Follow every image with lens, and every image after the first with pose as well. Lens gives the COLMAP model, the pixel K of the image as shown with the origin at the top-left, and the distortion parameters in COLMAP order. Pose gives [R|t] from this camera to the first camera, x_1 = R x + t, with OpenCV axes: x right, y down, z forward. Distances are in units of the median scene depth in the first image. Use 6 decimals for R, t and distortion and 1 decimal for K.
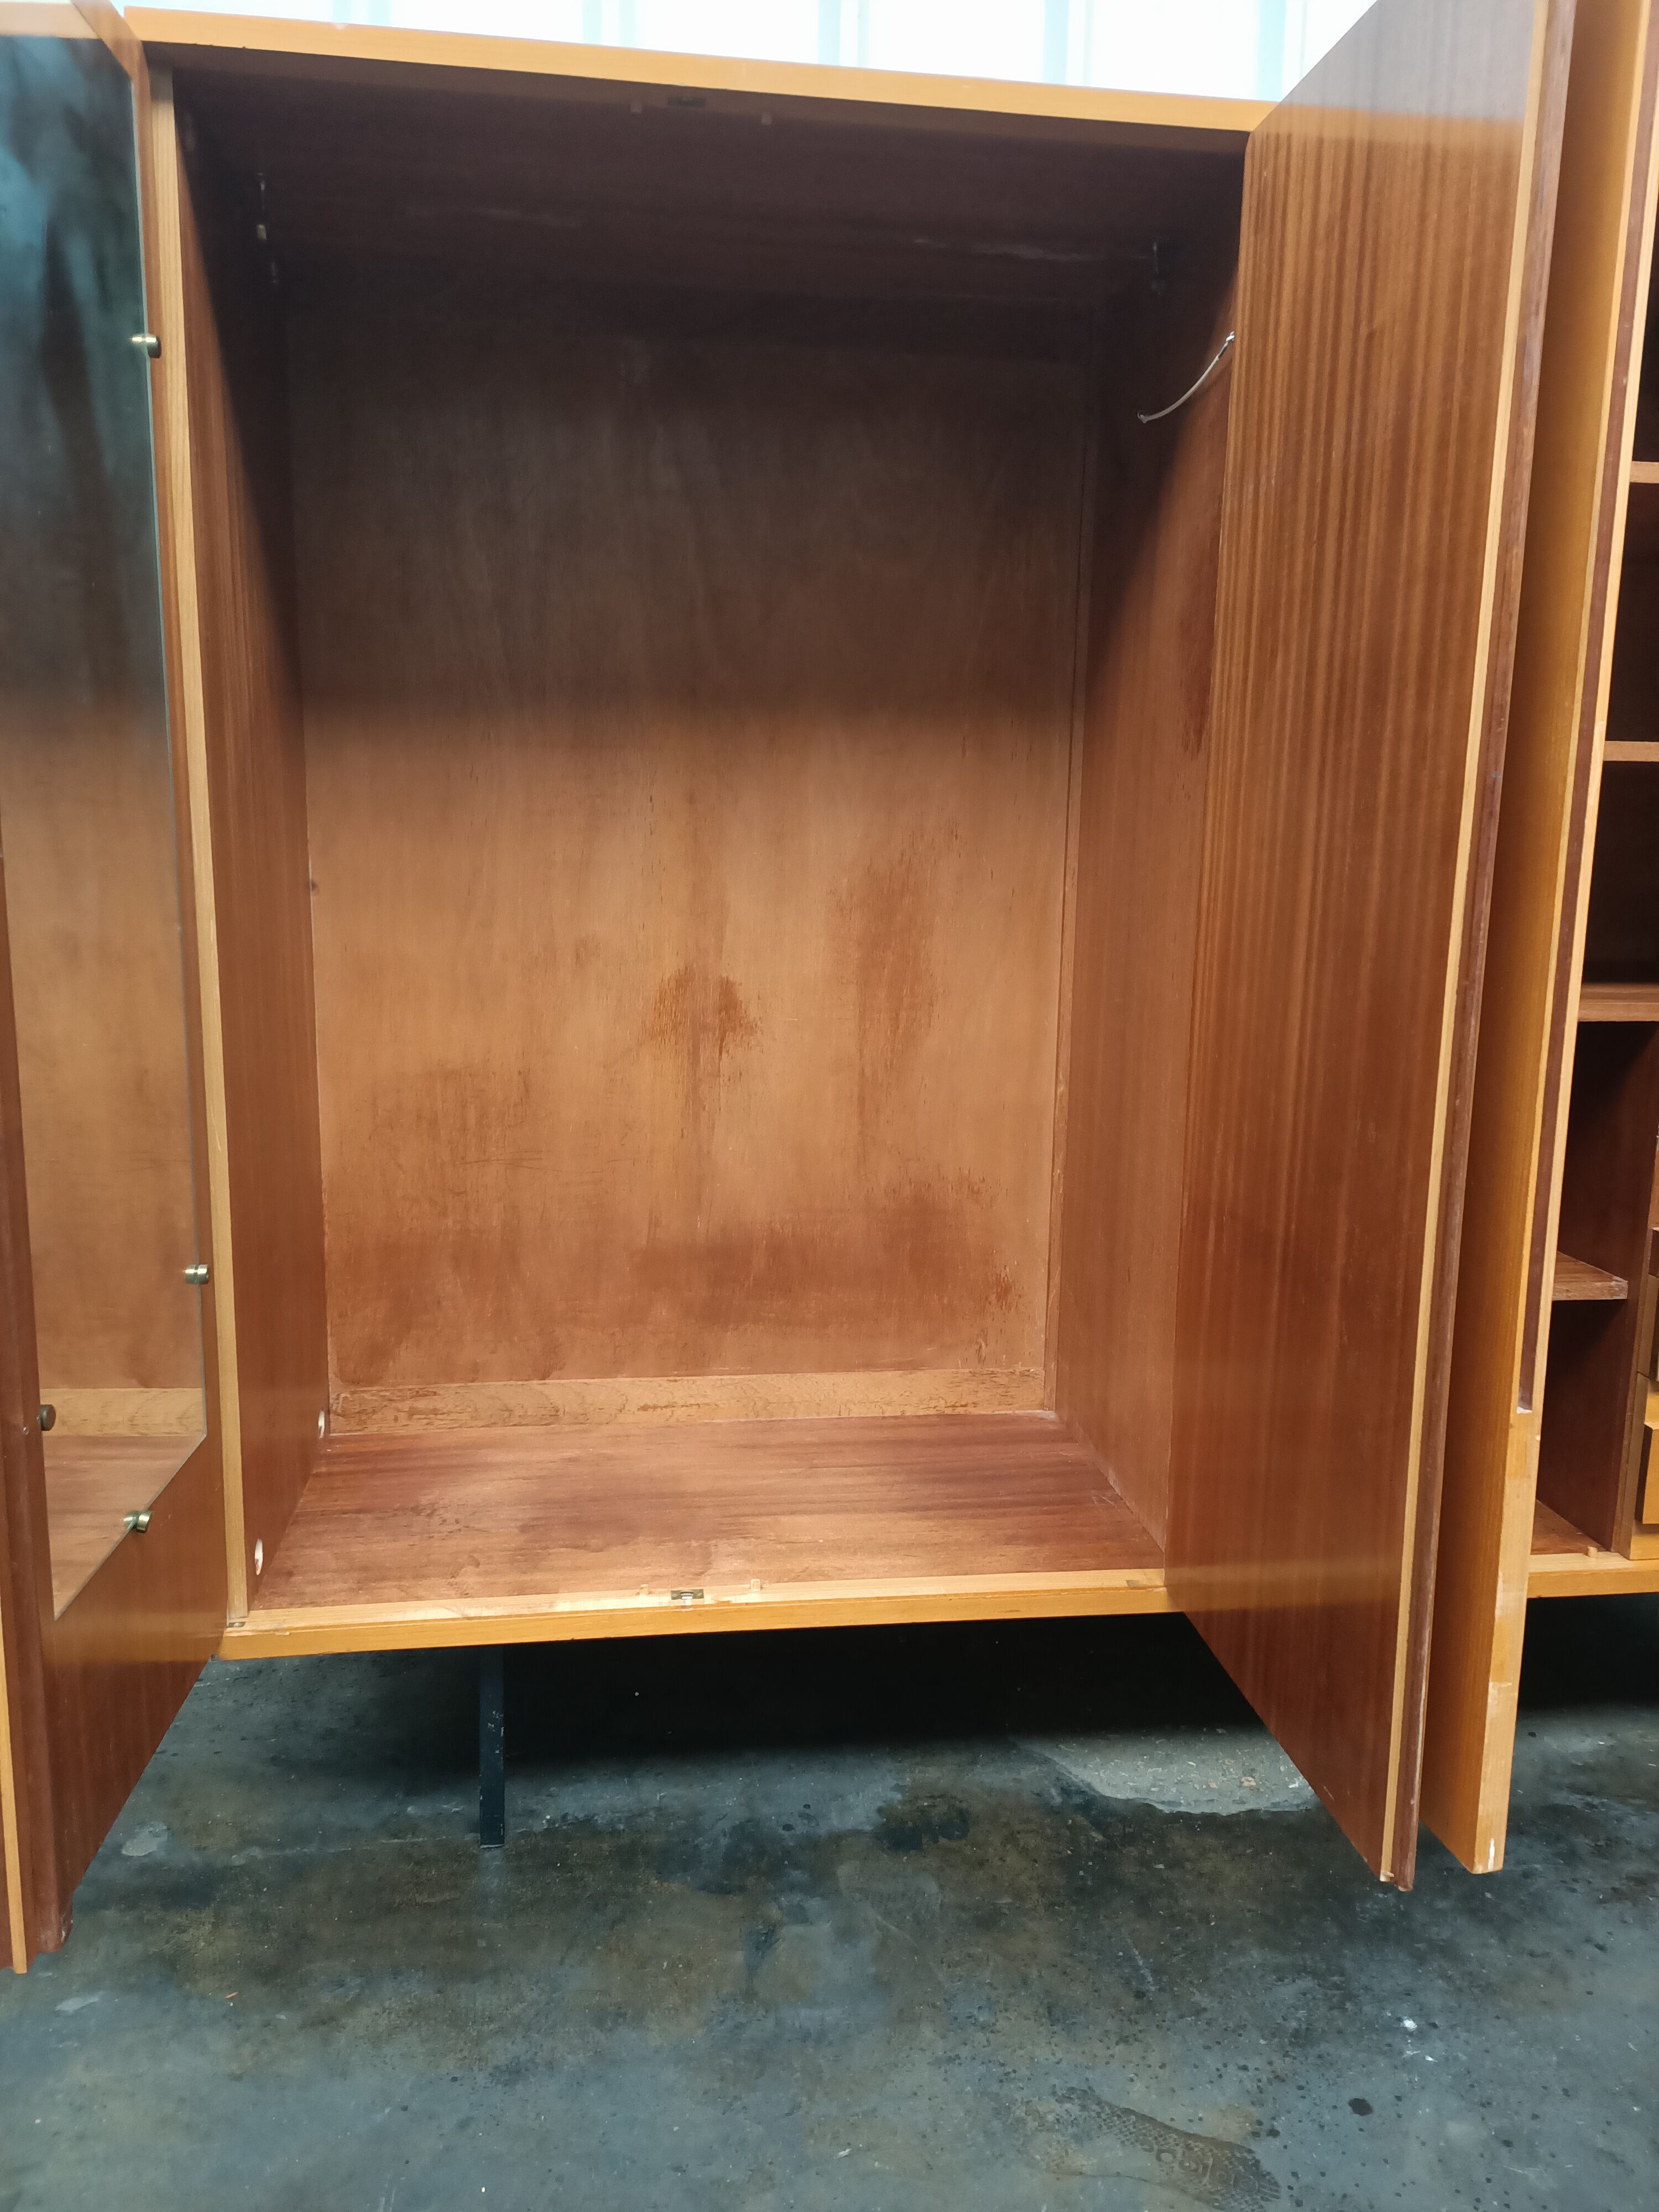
lens RADIAL K [[1640.0, 0, 847.7], [0, 1640.0, 1071.9], [0, 0, 1]] dist [0.056042, -0.057794]
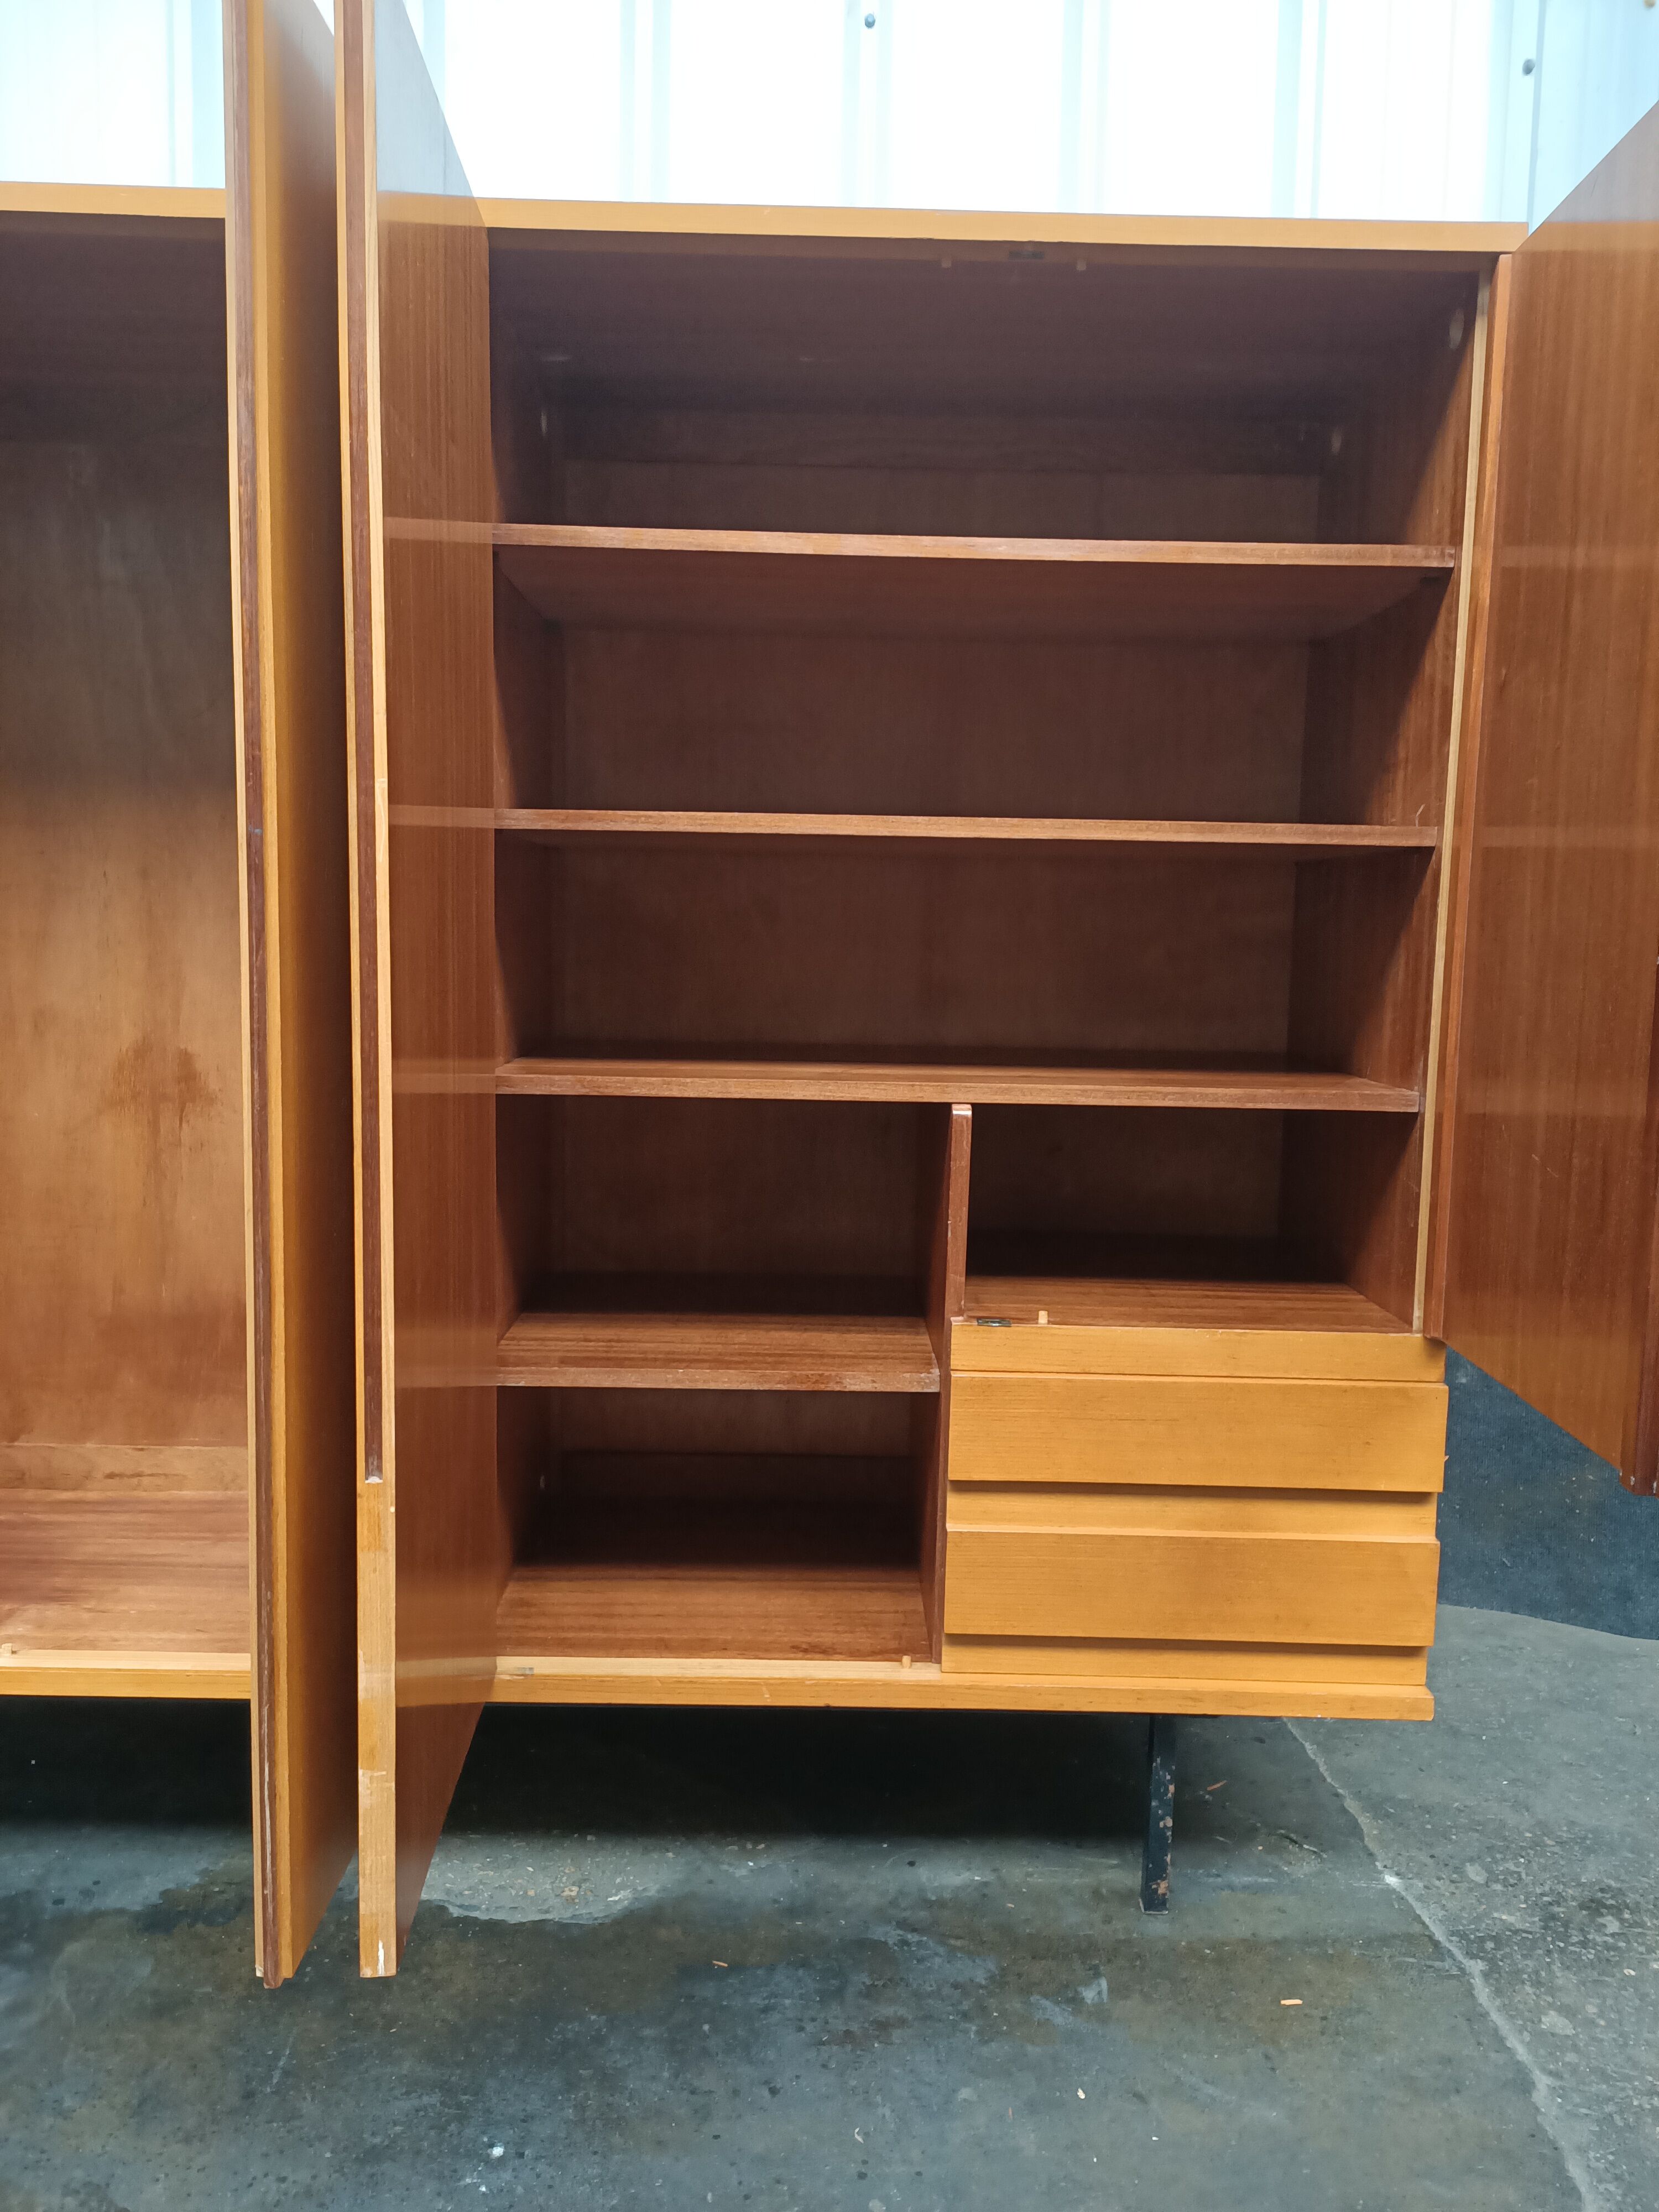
lens RADIAL K [[1640.0, 0, 854.9], [0, 1640.0, 1073.8], [0, 0, 1]] dist [0.056042, -0.057794]
pose [[0.991988, 0.015476, -0.125383, 0.541403], [-0.023560, 0.997719, -0.063252, 0.015092], [0.124118, 0.065699, 0.990090, 0.043562]]
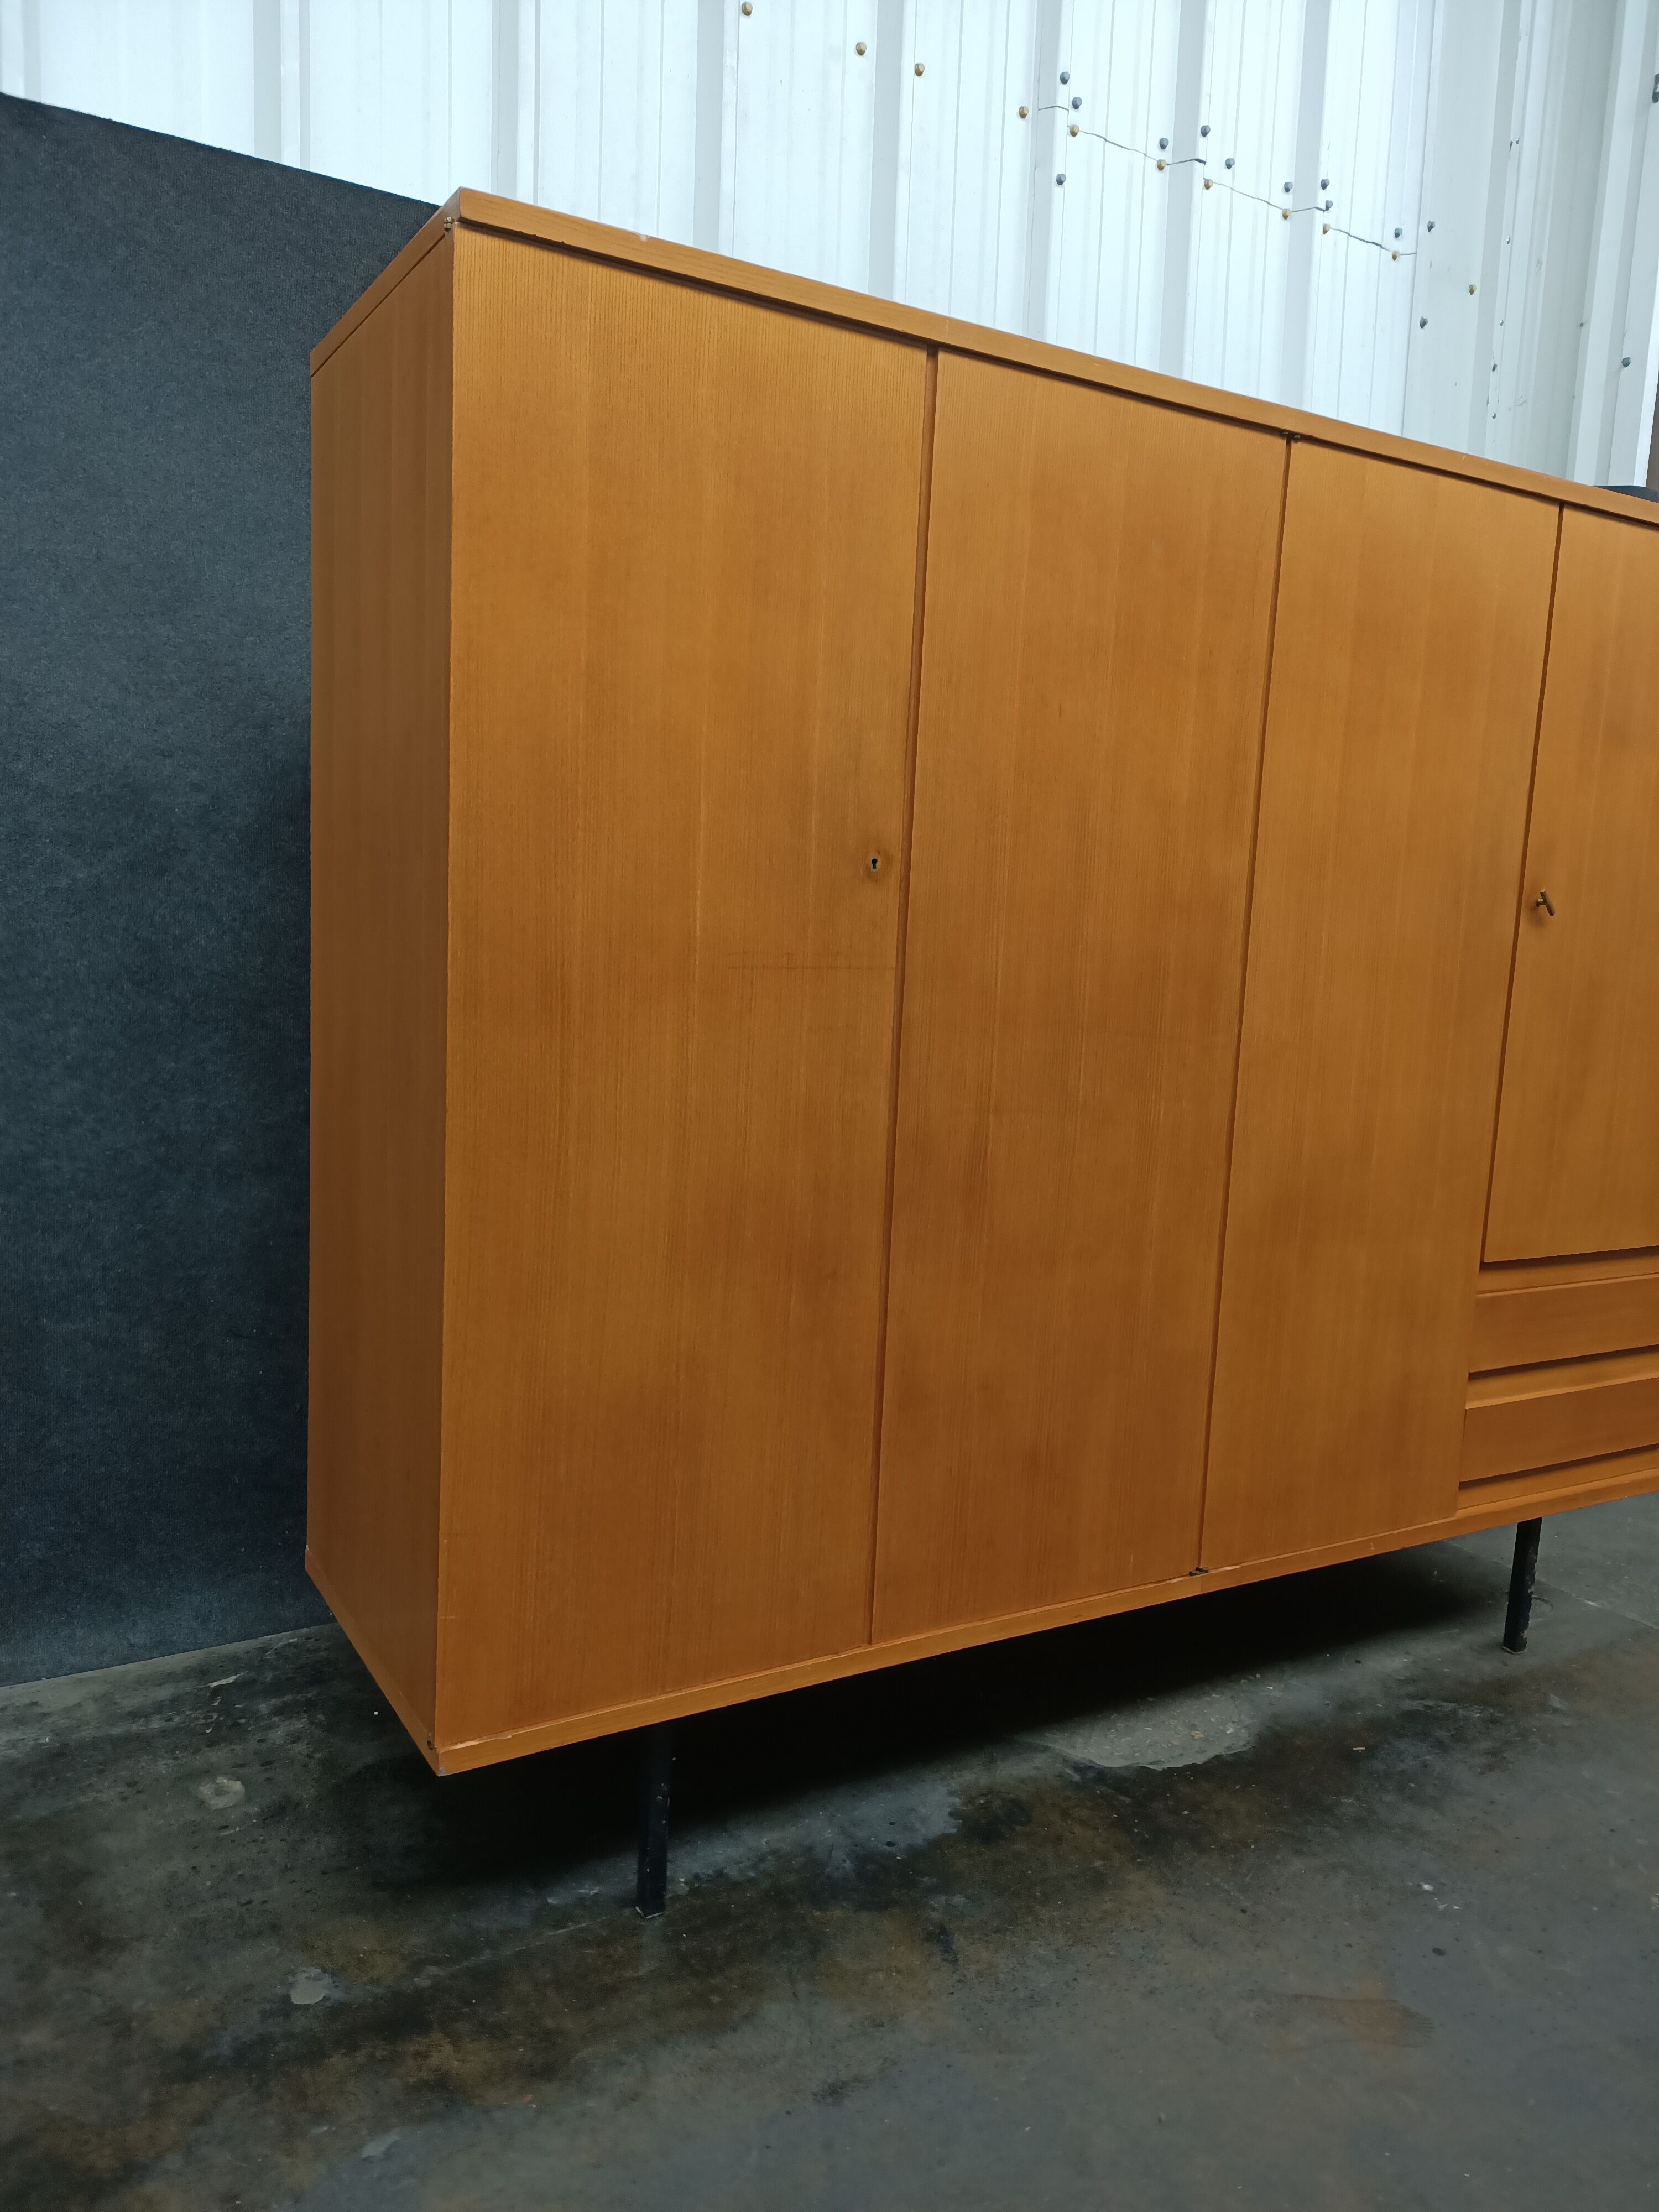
lens RADIAL K [[1640.0, 0, 843.1], [0, 1640.0, 1069.2], [0, 0, 1]] dist [0.056042, -0.057794]
pose [[0.922230, -0.019154, 0.386167, -0.475982], [0.028971, 0.999388, -0.019618, -0.043079], [-0.385555, 0.029280, 0.922220, -0.030394]]
